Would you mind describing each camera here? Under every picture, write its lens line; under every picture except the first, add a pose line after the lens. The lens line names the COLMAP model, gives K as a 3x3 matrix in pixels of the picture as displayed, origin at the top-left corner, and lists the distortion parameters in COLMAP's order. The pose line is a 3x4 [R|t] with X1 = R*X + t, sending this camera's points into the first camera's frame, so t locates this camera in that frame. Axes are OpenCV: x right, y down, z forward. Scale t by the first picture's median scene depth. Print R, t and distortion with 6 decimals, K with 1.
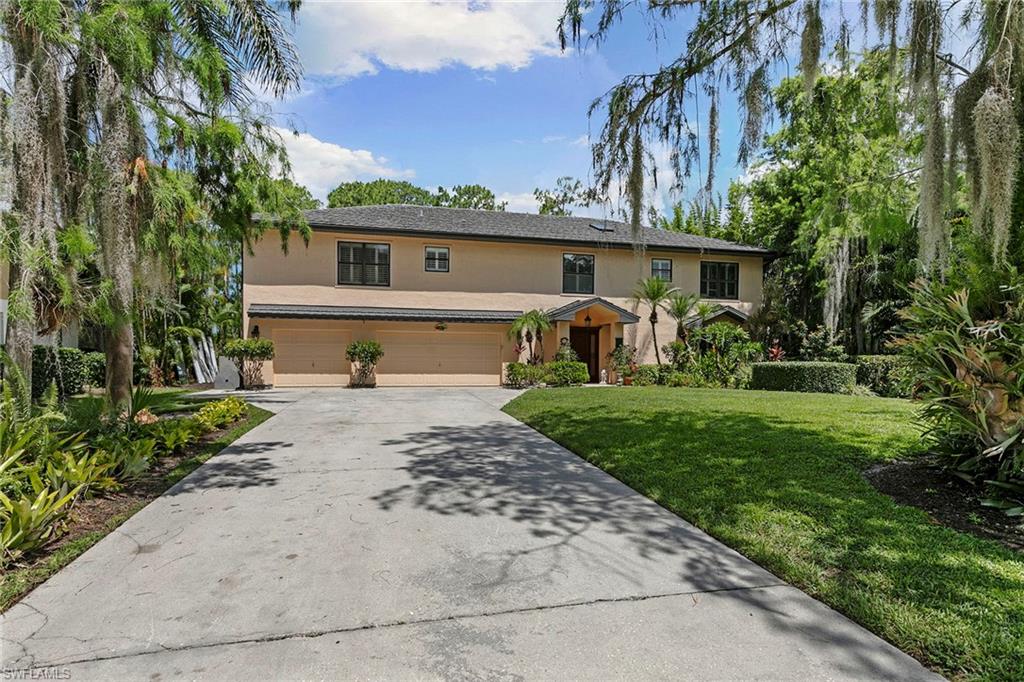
lens RADIAL K [[578.8, 0, 512.5], [0, 578.8, 341.2], [0, 0, 1]] dist [0.019977, 0.000810]
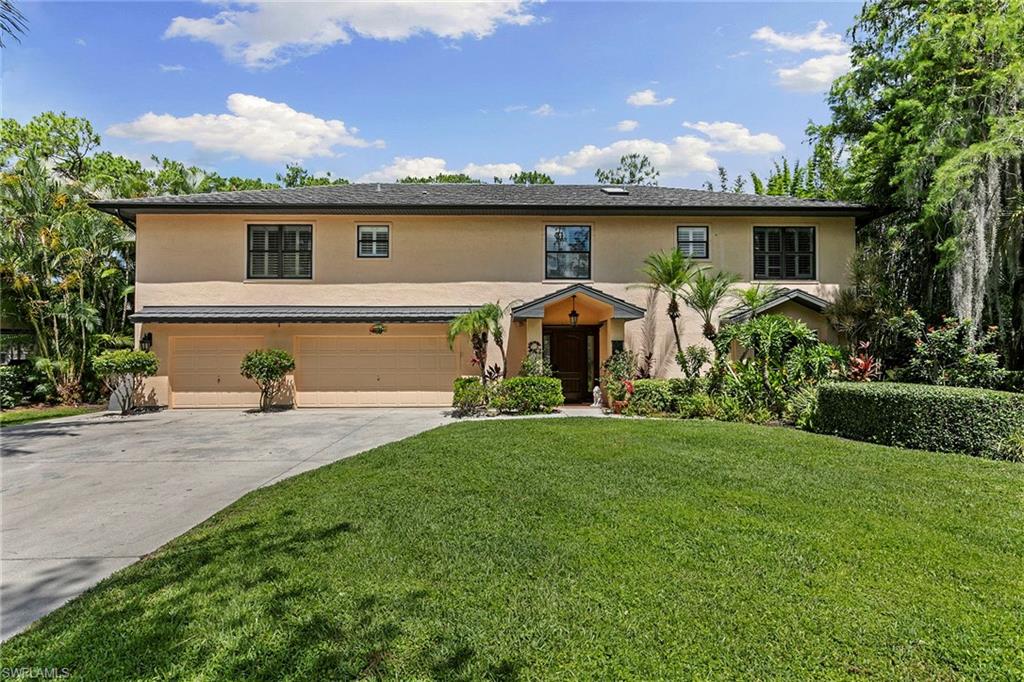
lens RADIAL K [[551.7, 0, 498.5], [0, 551.7, 312.0], [0, 0, 1]] dist [0.015074, -0.001806]
pose [[0.975643, -0.024691, -0.217972, 0.193796], [0.016078, 0.999021, -0.041201, -0.015110], [0.218776, 0.036693, 0.975085, 0.330735]]
